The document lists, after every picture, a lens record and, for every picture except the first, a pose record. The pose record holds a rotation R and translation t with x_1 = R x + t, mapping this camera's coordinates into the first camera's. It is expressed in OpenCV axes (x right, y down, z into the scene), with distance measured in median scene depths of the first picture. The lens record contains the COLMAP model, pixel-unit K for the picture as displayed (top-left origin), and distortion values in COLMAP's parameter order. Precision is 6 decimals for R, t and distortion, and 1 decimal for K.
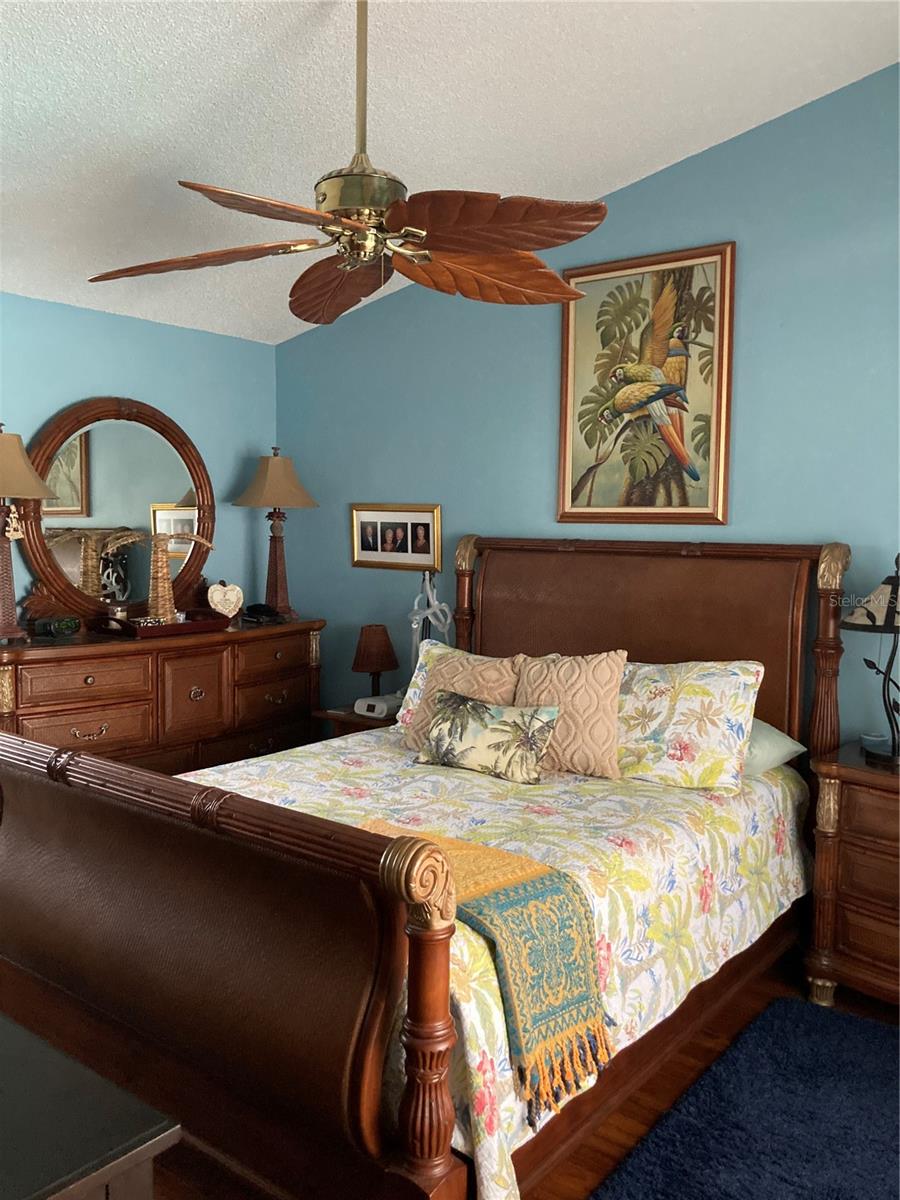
lens RADIAL K [[972.0, 0, 454.6], [0, 972.0, 599.6], [0, 0, 1]] dist [0.033206, -0.044907]
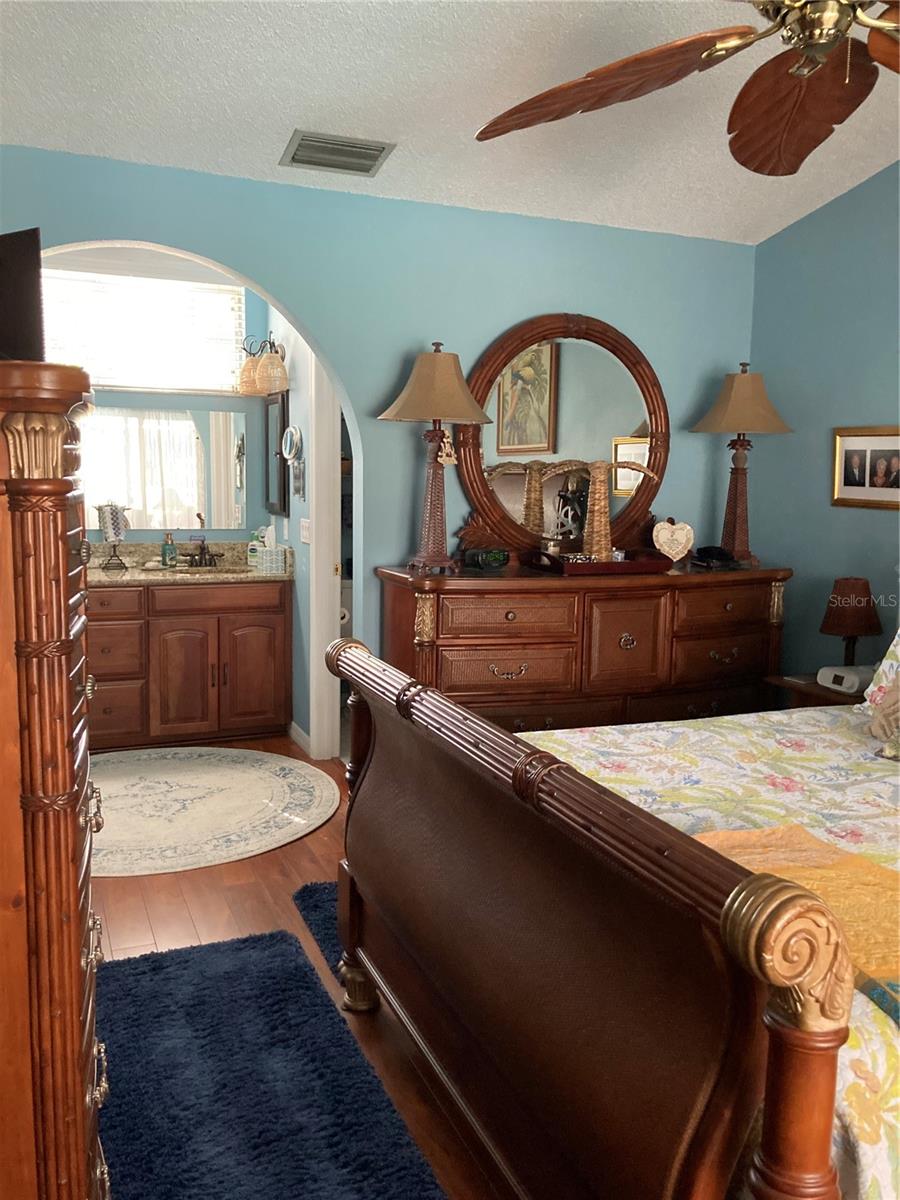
lens RADIAL K [[972.0, 0, 442.3], [0, 972.0, 597.4], [0, 0, 1]] dist [0.033206, -0.044907]
pose [[0.865074, 0.067237, -0.497118, 0.031120], [-0.046319, 0.997450, 0.054305, 0.016700], [0.499501, -0.023951, 0.865982, 0.153722]]
